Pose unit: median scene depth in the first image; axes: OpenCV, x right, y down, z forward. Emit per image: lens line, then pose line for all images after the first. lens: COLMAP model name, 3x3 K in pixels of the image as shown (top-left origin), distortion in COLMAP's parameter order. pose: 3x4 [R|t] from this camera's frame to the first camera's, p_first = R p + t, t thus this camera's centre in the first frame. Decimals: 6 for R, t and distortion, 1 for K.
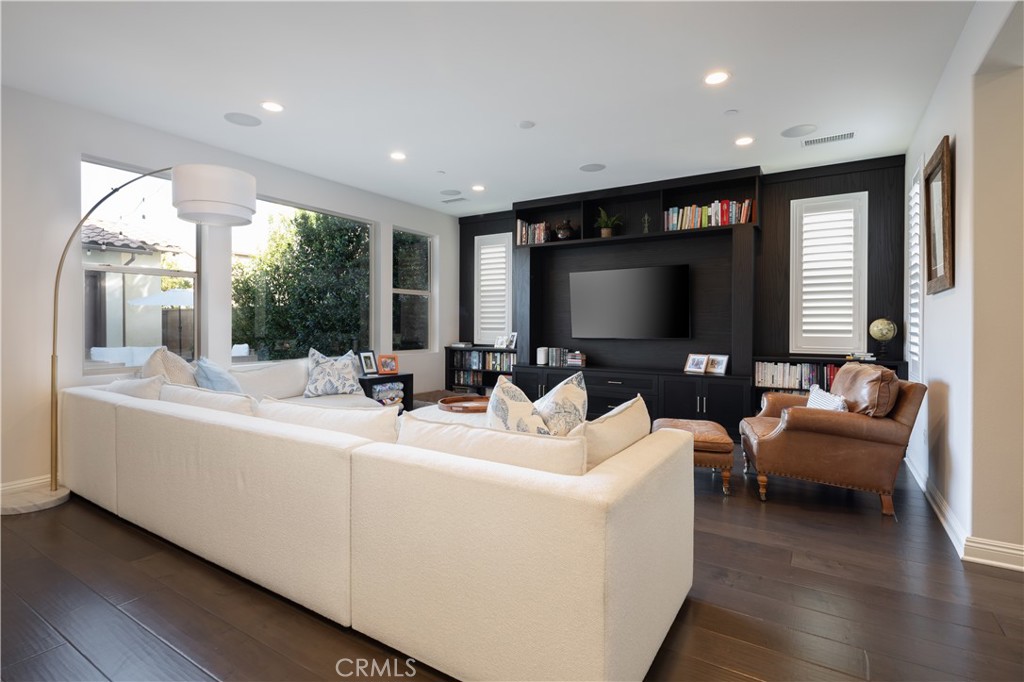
lens RADIAL K [[496.7, 0, 511.8], [0, 496.7, 332.7], [0, 0, 1]] dist [-0.000894, -0.000276]
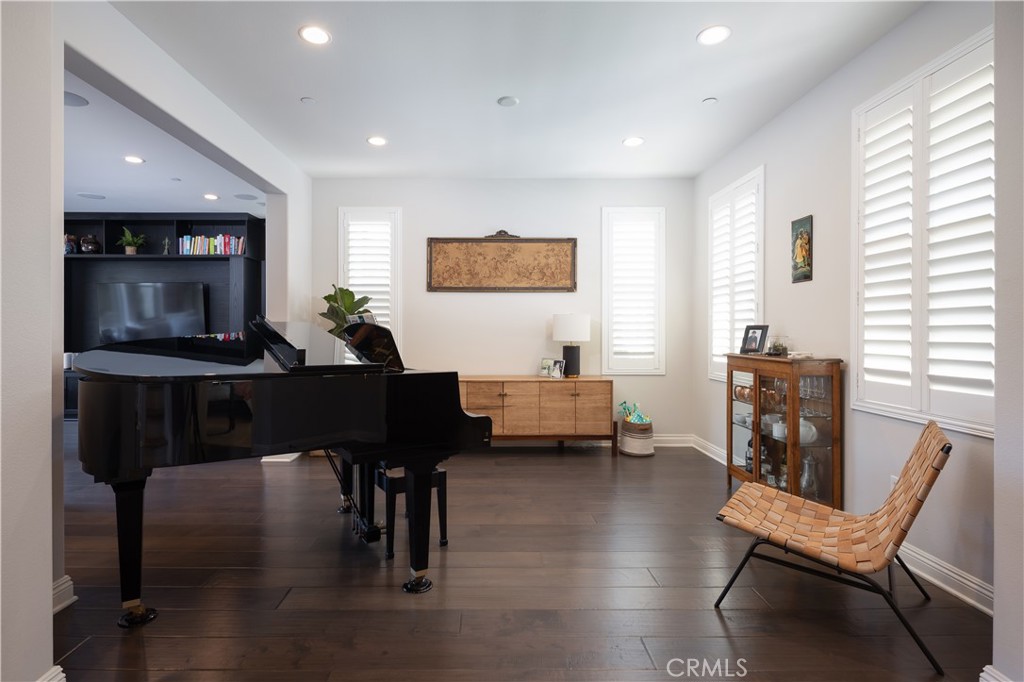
lens RADIAL K [[496.7, 0, 511.0], [0, 496.7, 339.8], [0, 0, 1]] dist [-0.000894, -0.000276]
pose [[0.854966, -0.001985, 0.518680, 0.373737], [0.004597, 0.999982, -0.003751, 0.010755], [-0.518664, 0.005592, 0.854960, -0.447817]]
